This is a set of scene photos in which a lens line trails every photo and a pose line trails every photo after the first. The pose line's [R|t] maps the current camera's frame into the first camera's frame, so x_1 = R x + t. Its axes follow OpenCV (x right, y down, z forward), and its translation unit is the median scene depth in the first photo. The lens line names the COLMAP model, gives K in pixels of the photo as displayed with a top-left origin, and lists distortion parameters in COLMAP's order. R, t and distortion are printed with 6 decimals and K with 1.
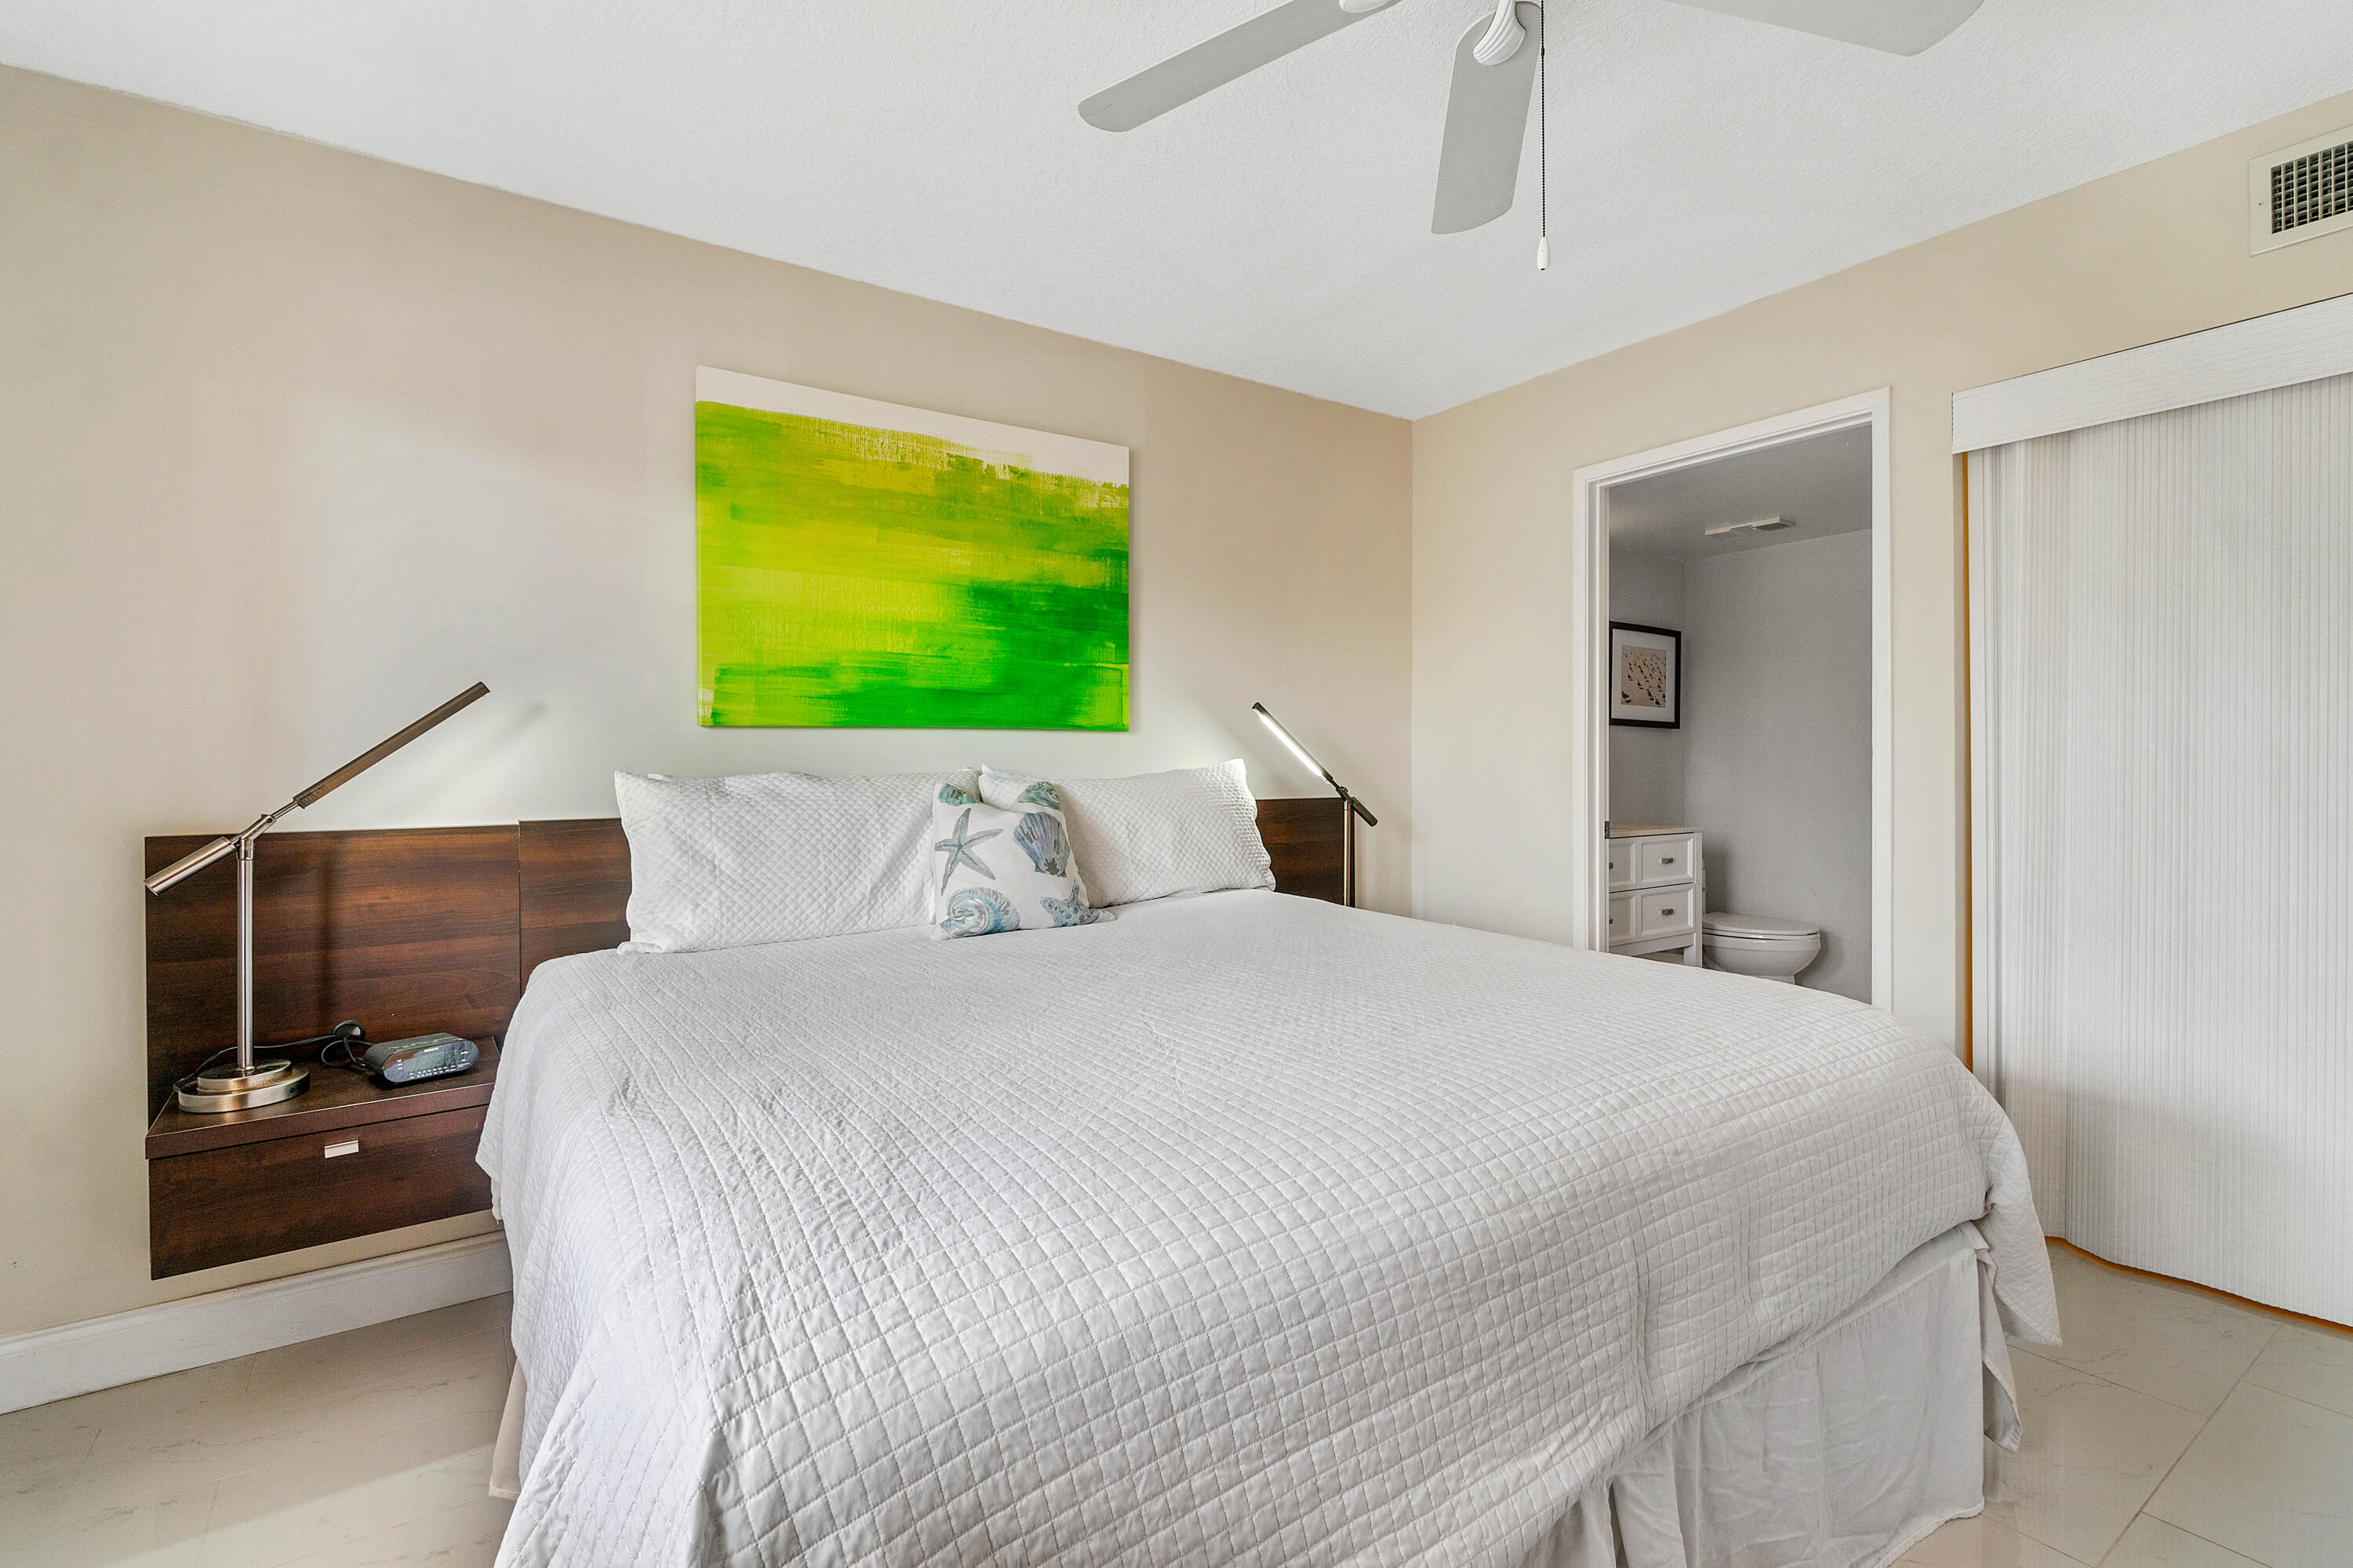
lens RADIAL K [[1057.0, 0, 1178.9], [0, 1057.0, 781.7], [0, 0, 1]] dist [-0.004287, 0.000385]
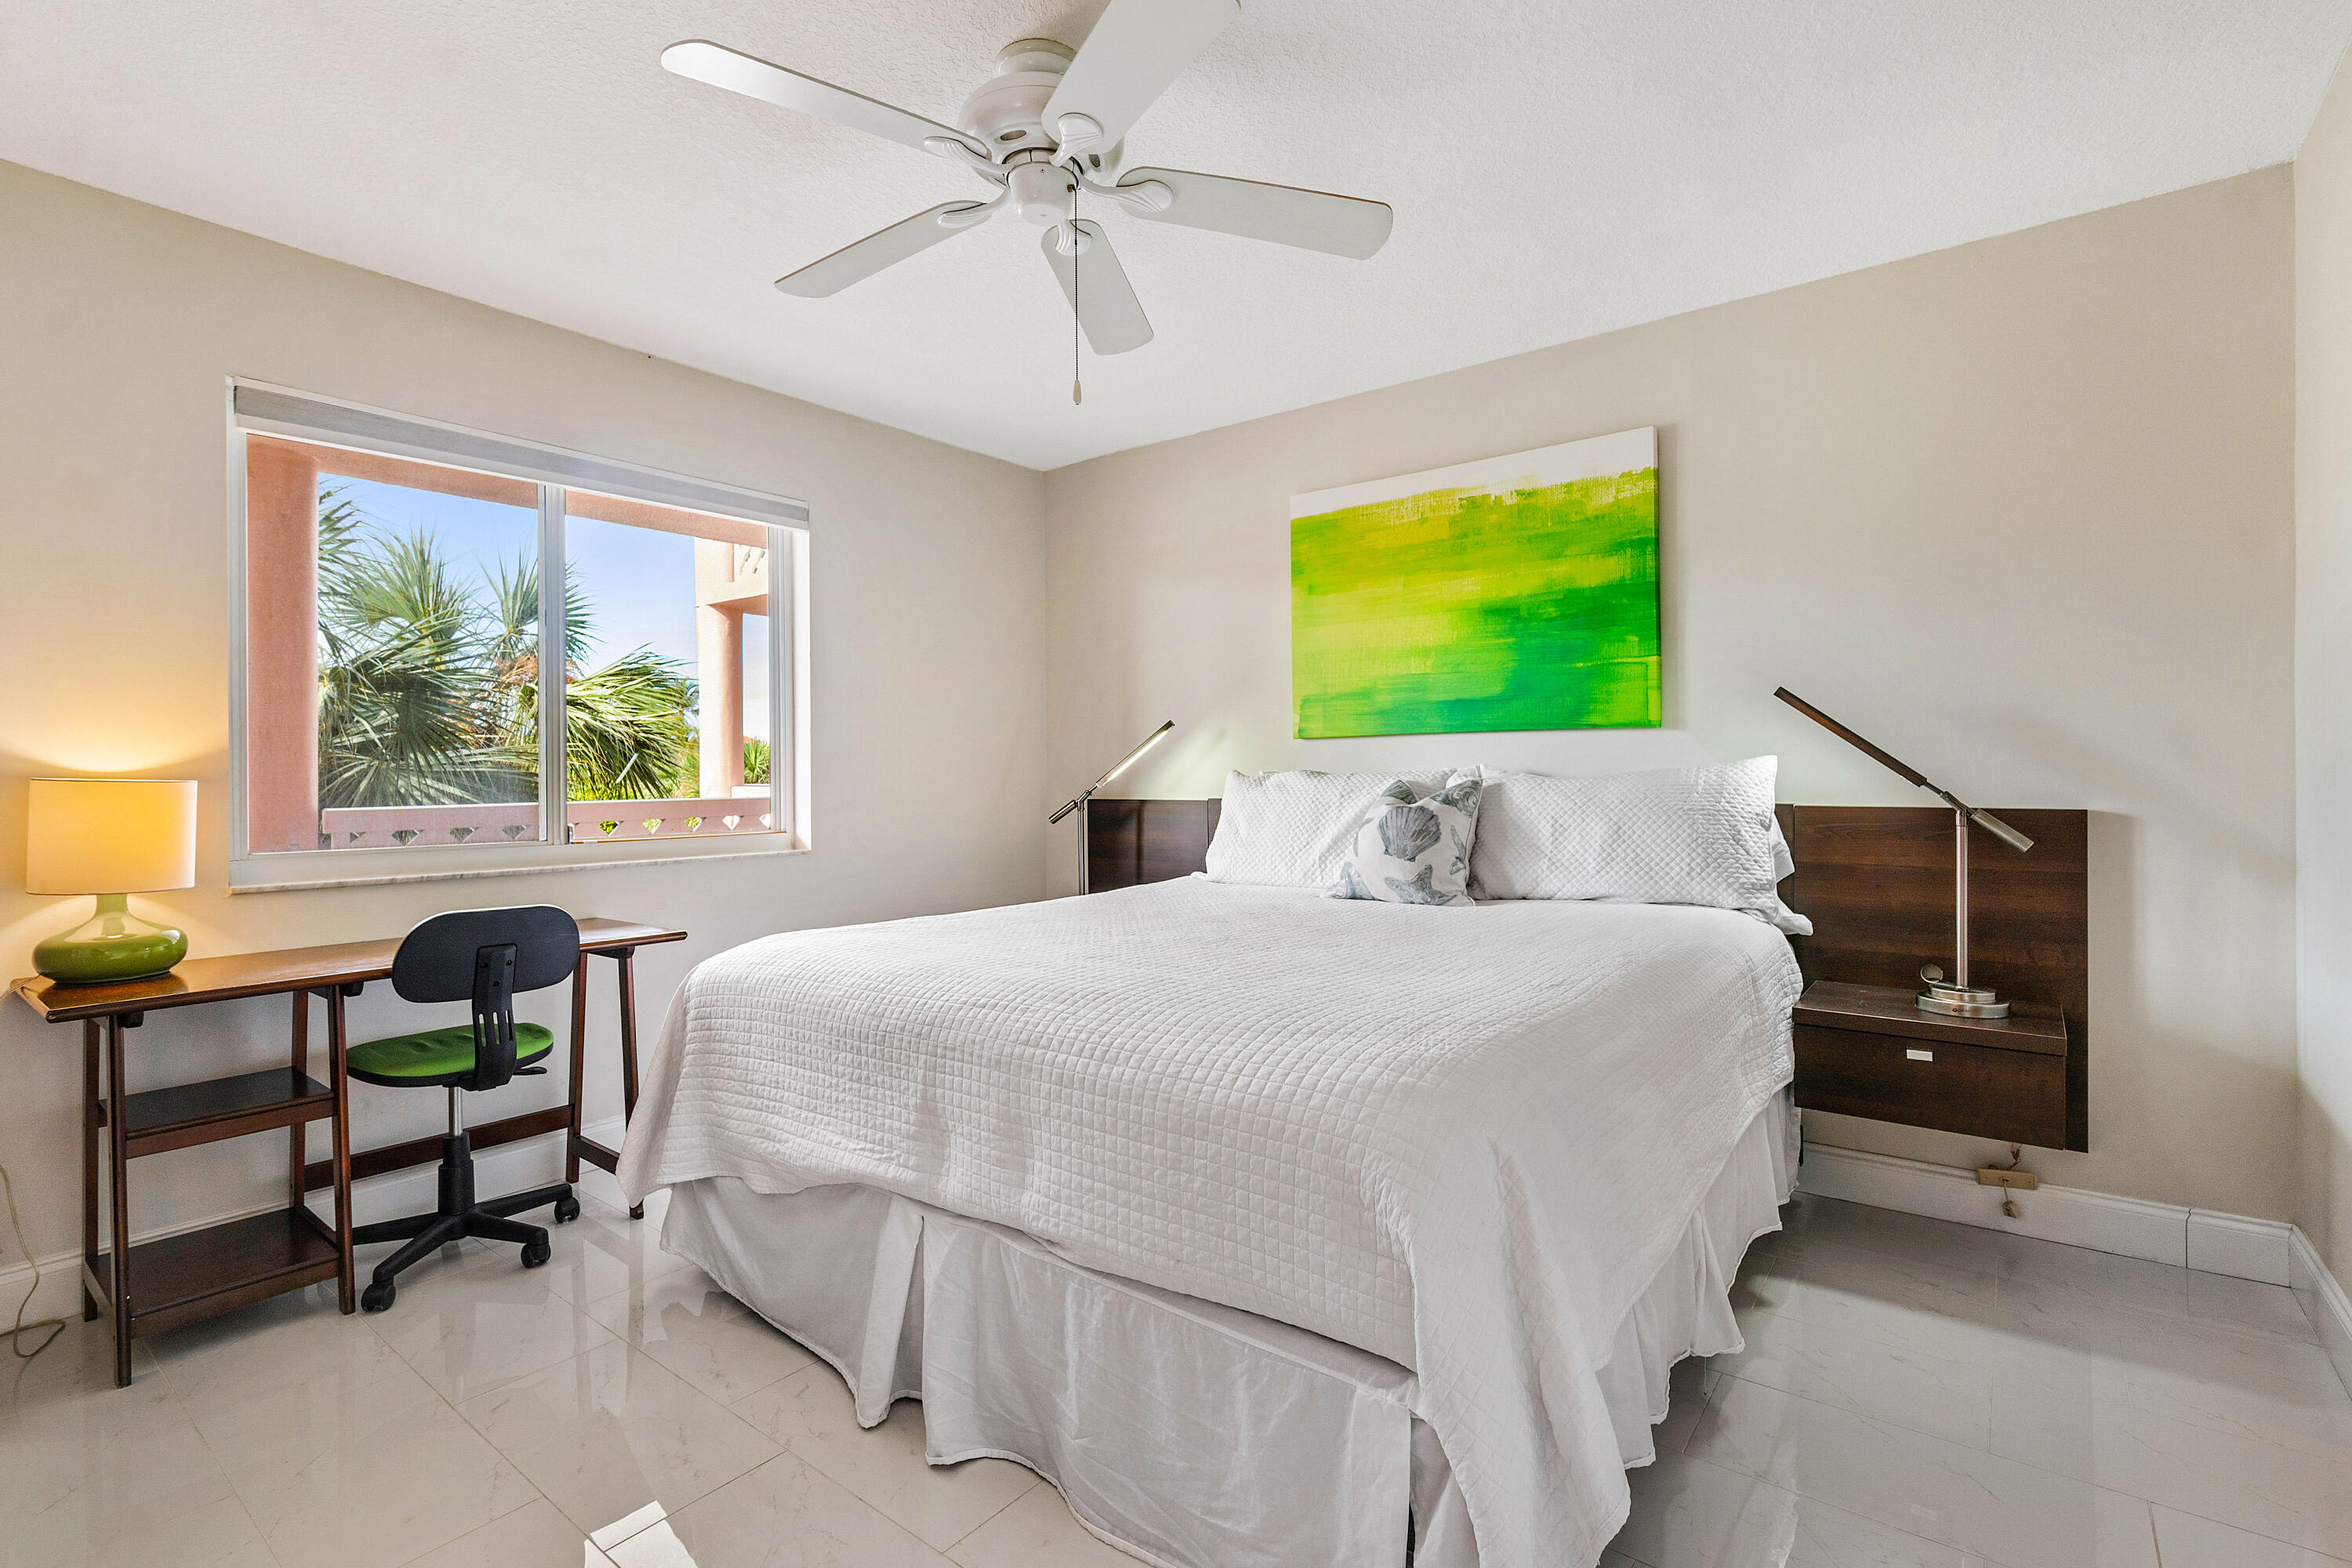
lens RADIAL K [[1056.5, 0, 1167.5], [0, 1056.5, 776.8], [0, 0, 1]] dist [-0.004287, 0.000385]
pose [[0.303095, 0.011784, -0.952887, 0.799008], [-0.004944, 0.999930, 0.010793, -0.012981], [0.952947, 0.001439, 0.303132, 0.336384]]
